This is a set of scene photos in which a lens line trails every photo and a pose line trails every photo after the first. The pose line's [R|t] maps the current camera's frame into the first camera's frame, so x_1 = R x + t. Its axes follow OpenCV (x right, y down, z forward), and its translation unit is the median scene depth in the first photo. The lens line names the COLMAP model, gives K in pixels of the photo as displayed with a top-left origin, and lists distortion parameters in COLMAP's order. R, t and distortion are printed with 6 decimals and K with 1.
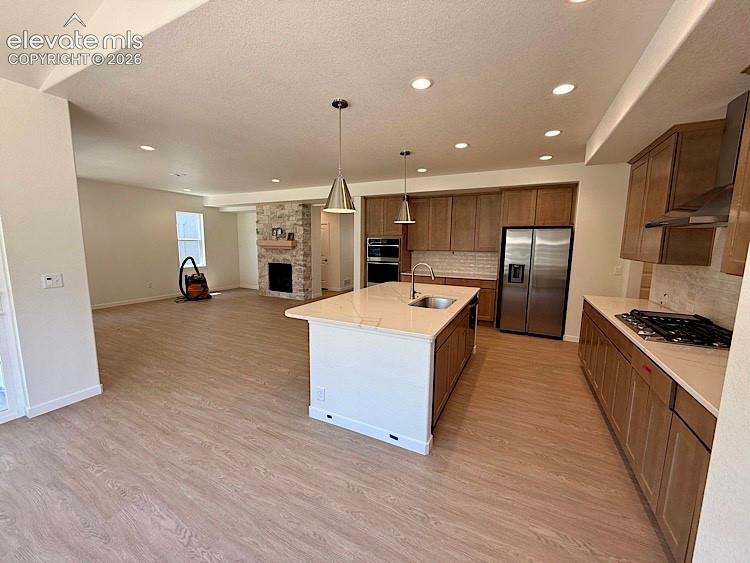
lens RADIAL K [[297.2, 0, 372.1], [0, 297.2, 280.8], [0, 0, 1]] dist [-0.001130, 0.000053]
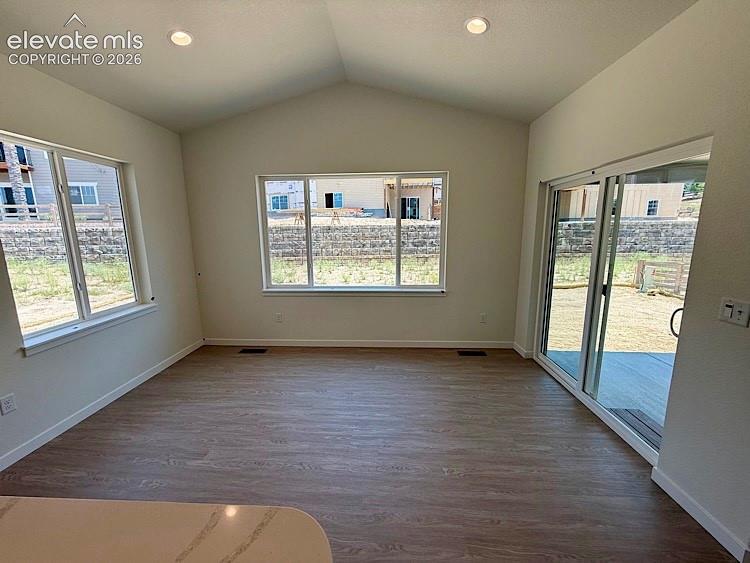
lens RADIAL K [[297.2, 0, 372.1], [0, 297.2, 280.8], [0, 0, 1]] dist [-0.001130, 0.000053]
pose [[-0.914494, 0.067716, -0.398892, -0.084728], [-0.050908, 0.958802, 0.279477, -0.059500], [0.401384, 0.275887, -0.873371, 0.406863]]
